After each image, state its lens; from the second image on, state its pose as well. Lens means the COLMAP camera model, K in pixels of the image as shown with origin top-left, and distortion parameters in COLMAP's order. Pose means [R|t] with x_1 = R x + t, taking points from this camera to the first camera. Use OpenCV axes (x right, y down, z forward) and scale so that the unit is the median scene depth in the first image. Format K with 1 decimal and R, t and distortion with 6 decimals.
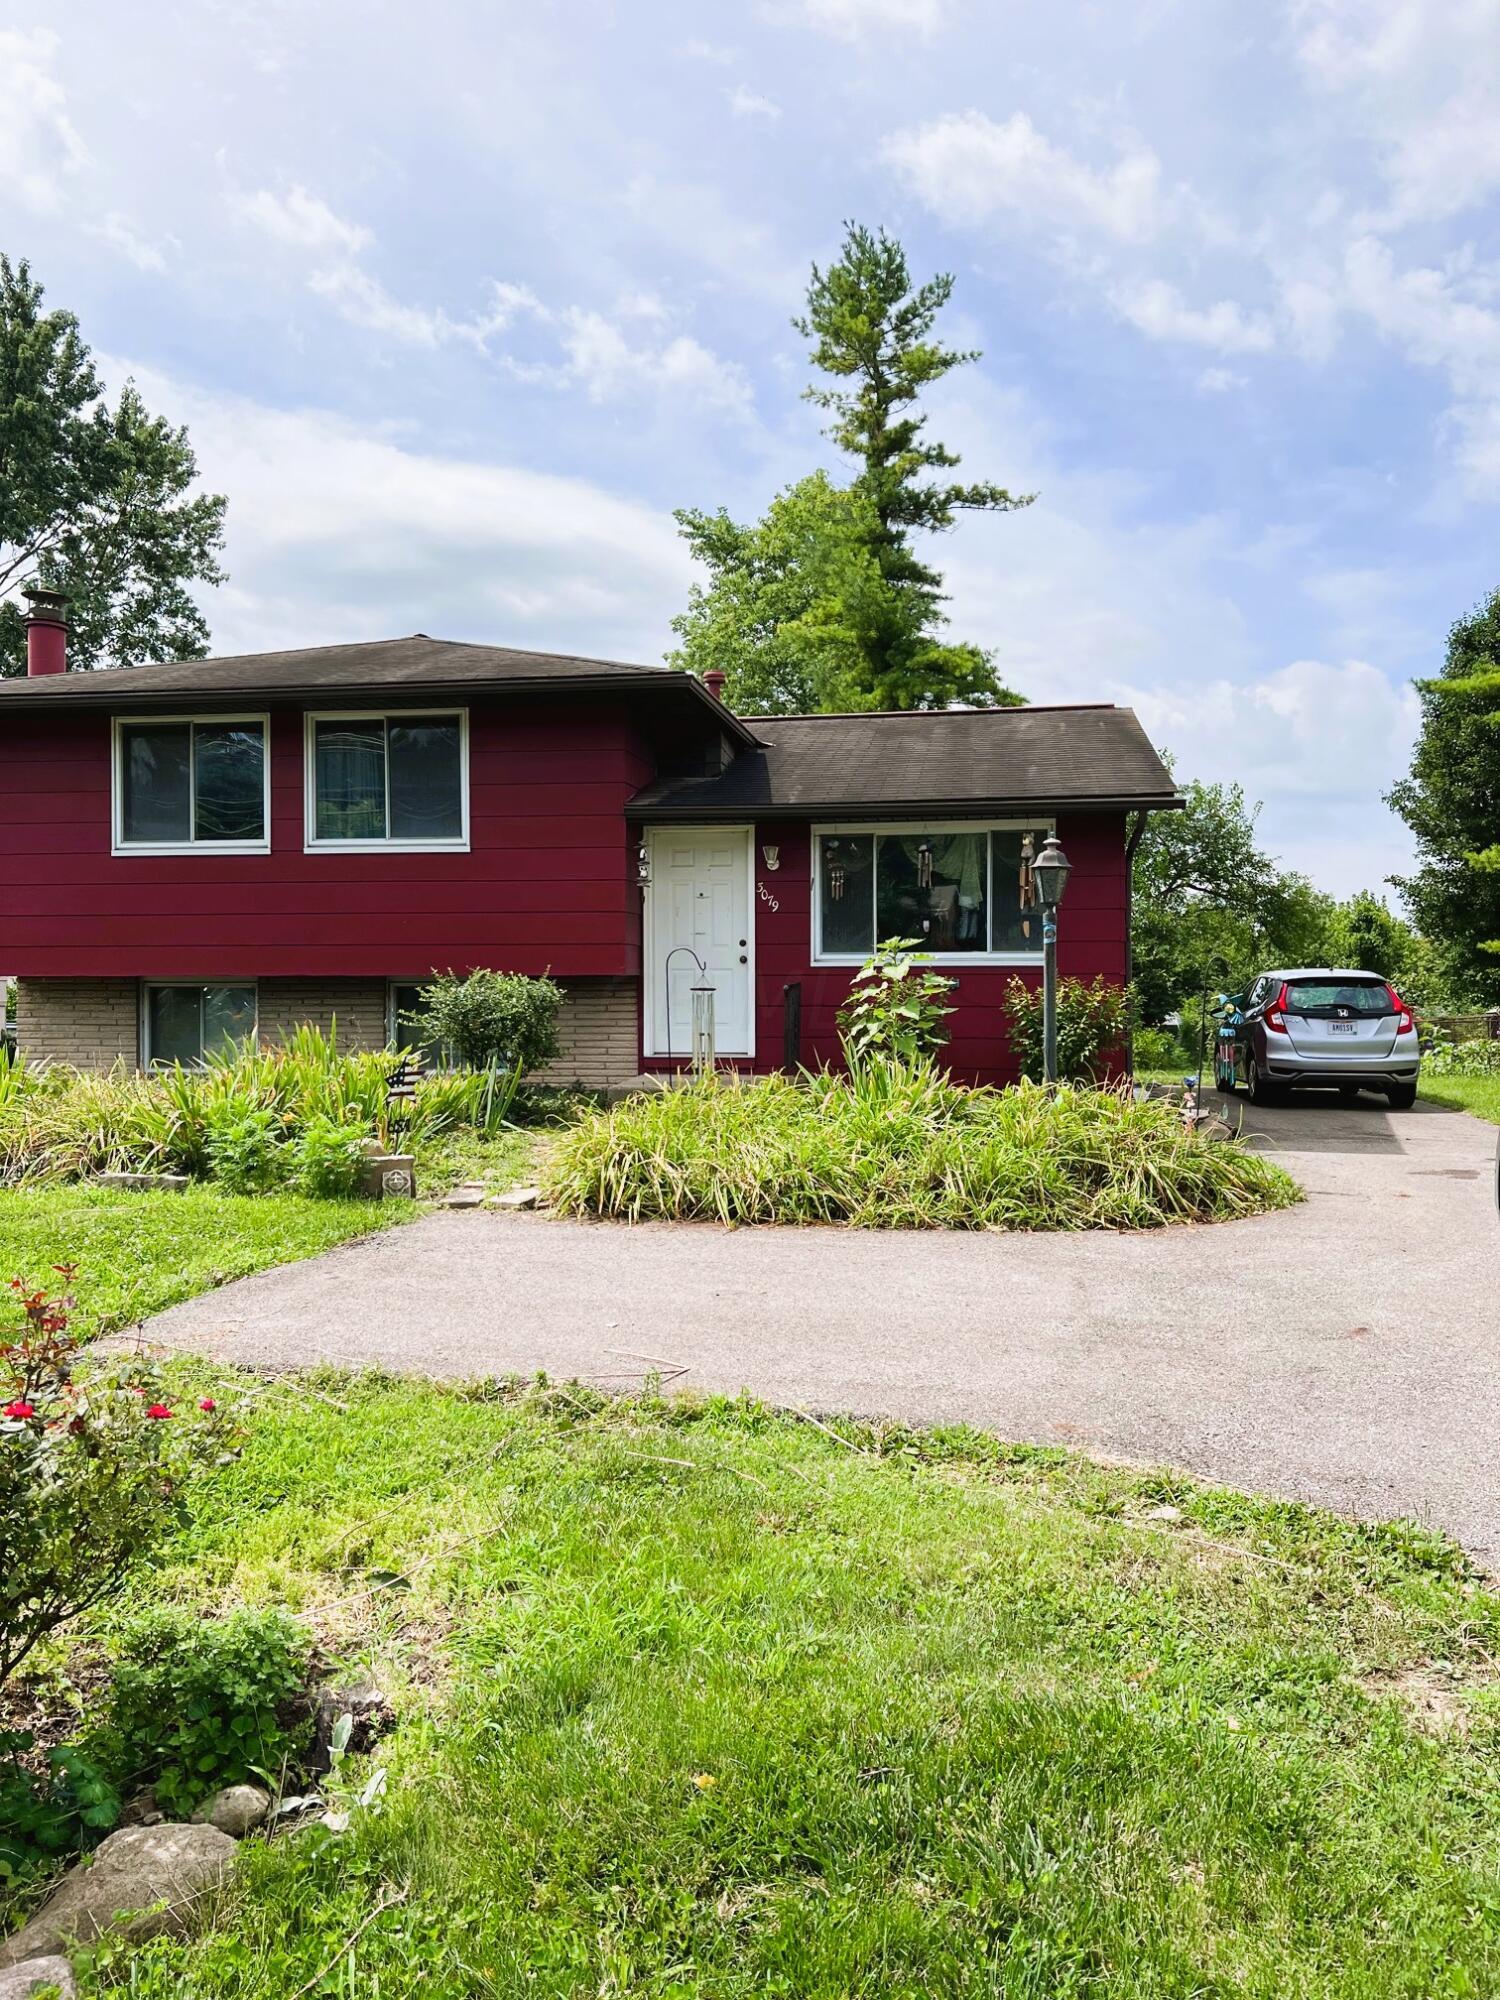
lens RADIAL K [[1501.9, 0, 752.3], [0, 1501.9, 1005.7], [0, 0, 1]] dist [0.038063, -0.036599]
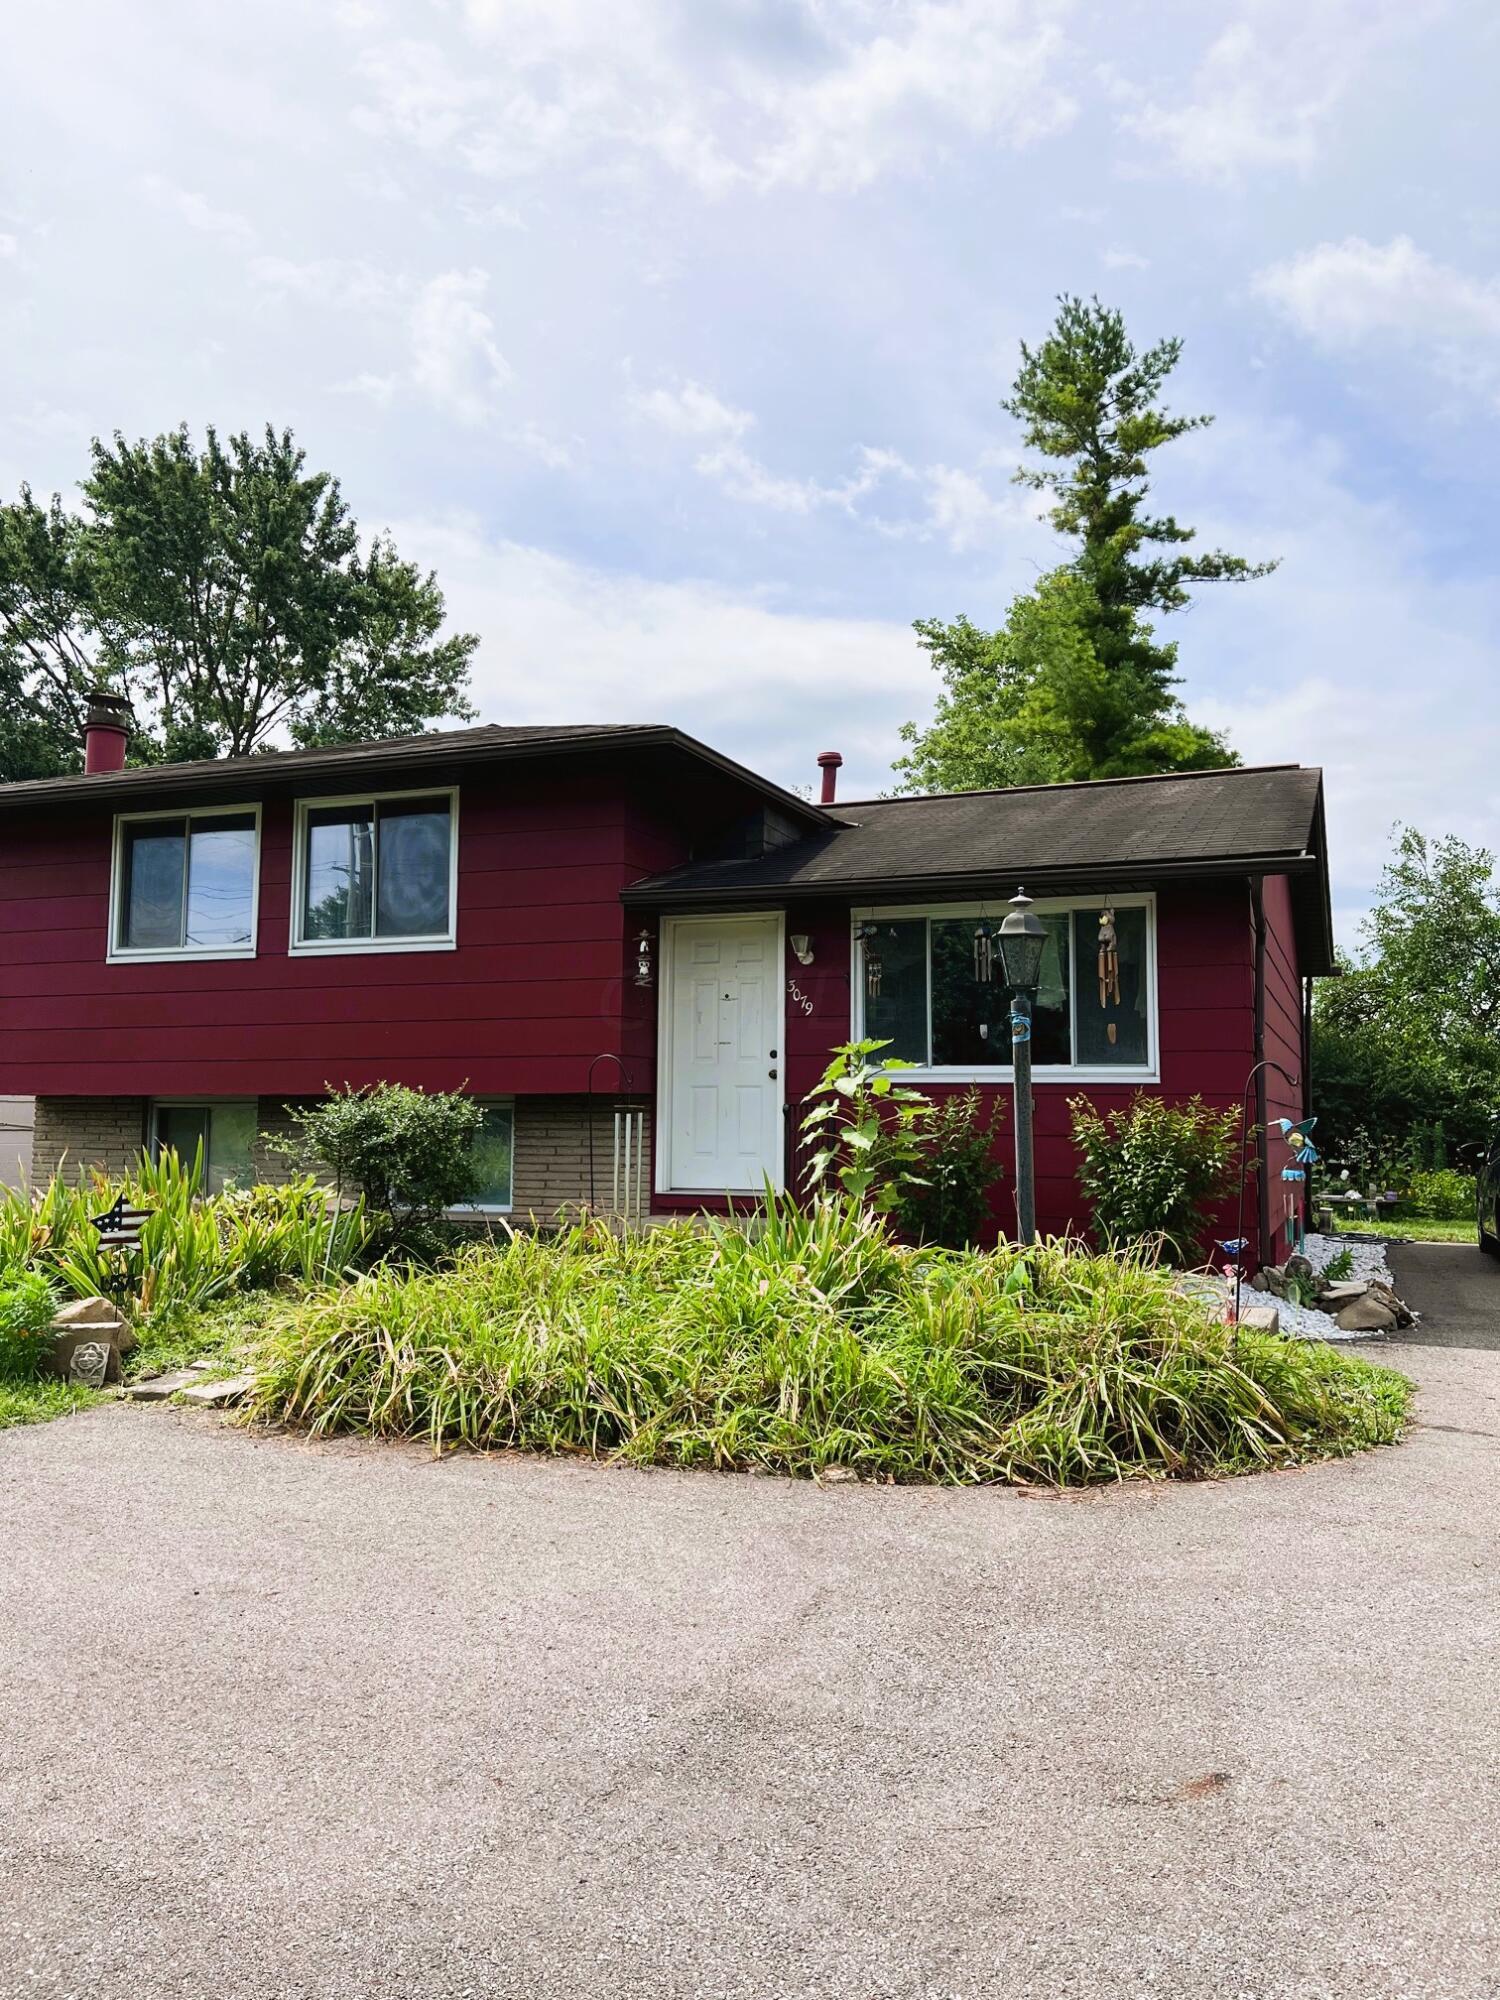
lens RADIAL K [[1501.9, 0, 749.0], [0, 1501.9, 984.1], [0, 0, 1]] dist [0.038063, -0.036599]
pose [[0.975675, -0.013413, -0.218810, 0.075225], [-0.008887, 0.994886, -0.100614, 0.000999], [0.219040, 0.100111, 0.970566, 0.094698]]
